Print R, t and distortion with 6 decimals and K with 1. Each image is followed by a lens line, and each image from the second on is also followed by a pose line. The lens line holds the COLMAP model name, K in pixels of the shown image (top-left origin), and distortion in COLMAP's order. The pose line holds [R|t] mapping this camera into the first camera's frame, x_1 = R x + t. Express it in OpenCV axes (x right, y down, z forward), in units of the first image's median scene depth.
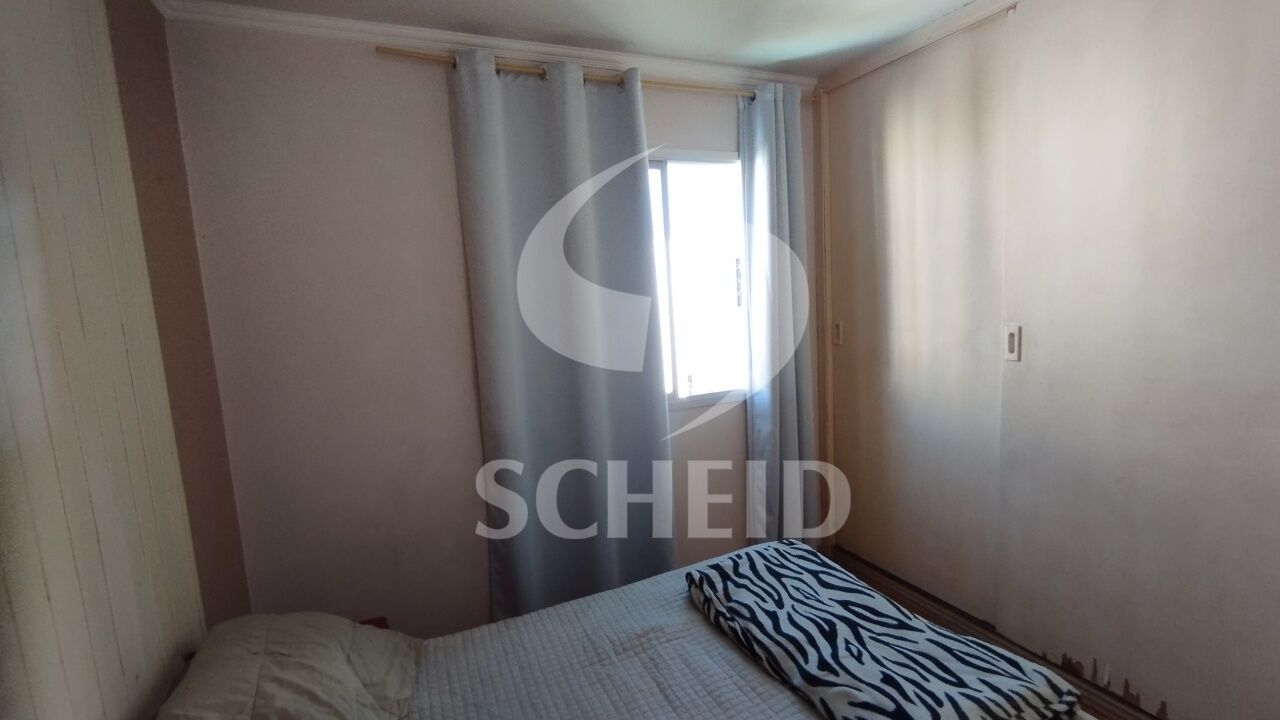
lens RADIAL K [[610.4, 0, 661.6], [0, 610.4, 364.4], [0, 0, 1]] dist [-0.000405, -0.001331]
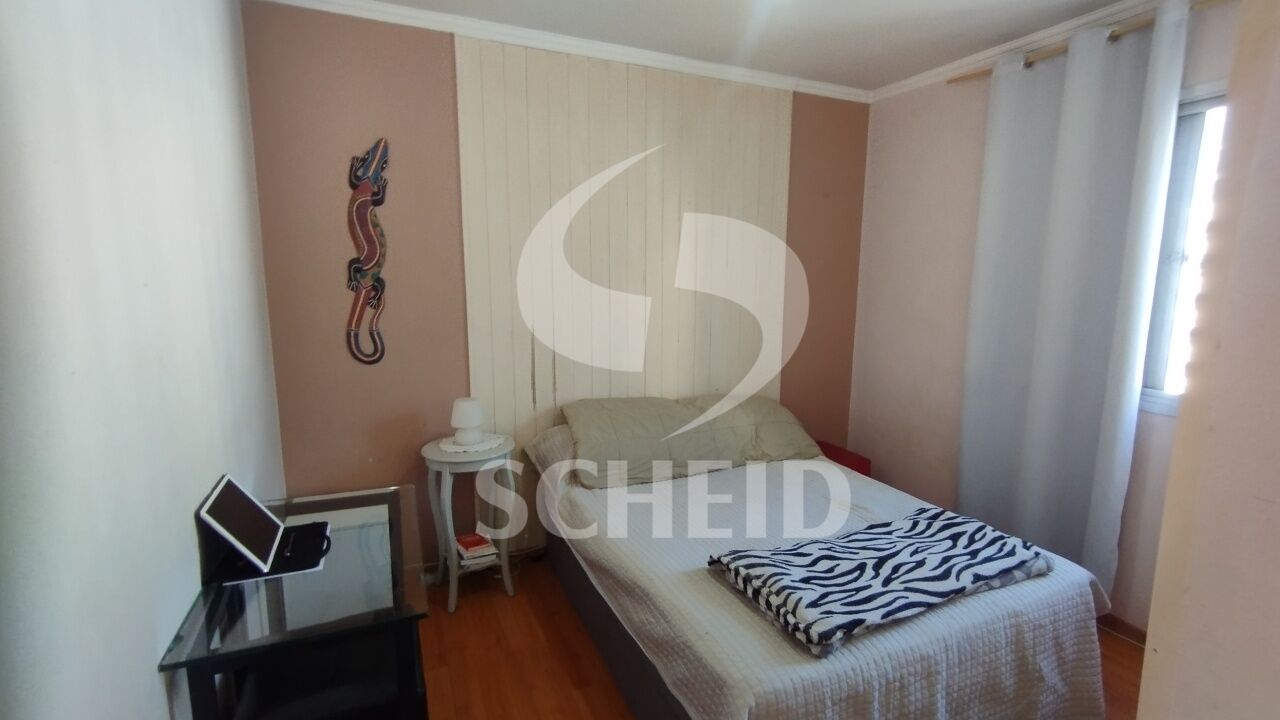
lens RADIAL K [[610.4, 0, 661.6], [0, 610.4, 364.4], [0, 0, 1]] dist [-0.000405, -0.001331]
pose [[-0.018197, 0.202651, -0.979082, 1.130197], [-0.131453, 0.970259, 0.203268, -0.086528], [0.991155, 0.132403, 0.008983, 0.441477]]
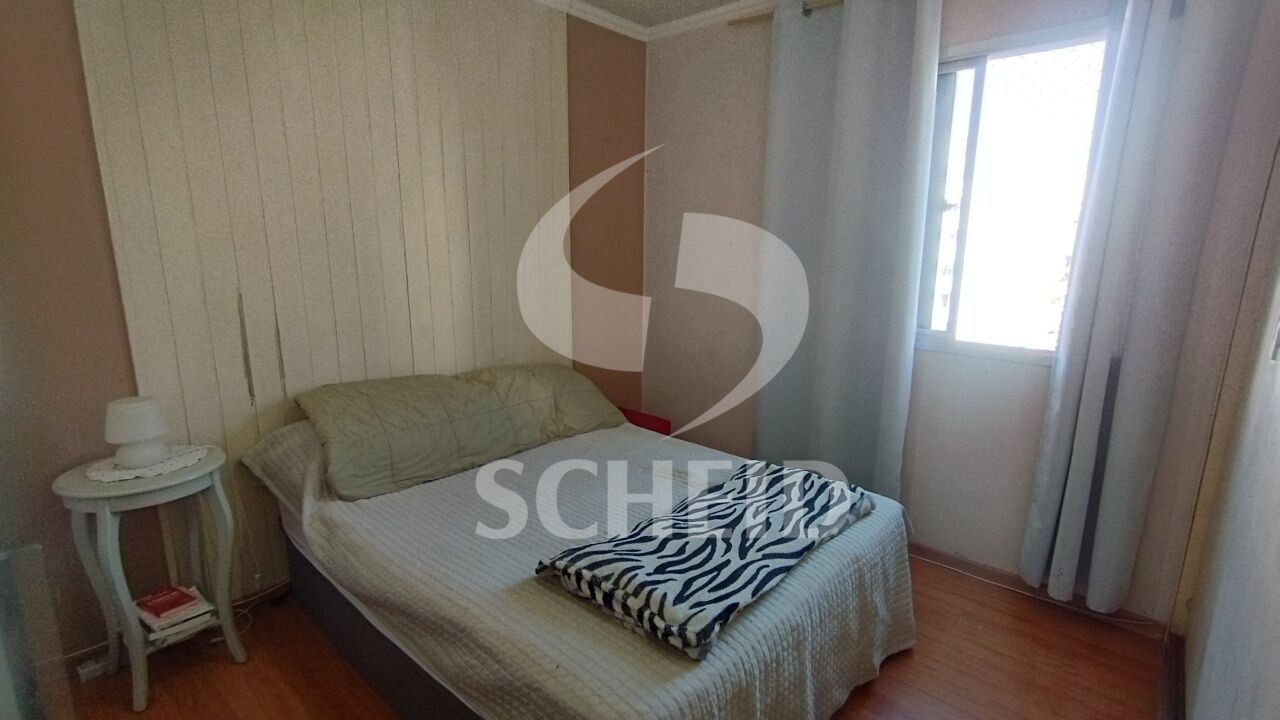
lens RADIAL K [[607.2, 0, 671.6], [0, 607.2, 369.6], [0, 0, 1]] dist [0.003271, -0.000558]
pose [[0.393223, 0.242689, -0.886836, 0.938270], [-0.148792, 0.968619, 0.199096, -0.022921], [0.907324, 0.053665, 0.416994, 0.384005]]
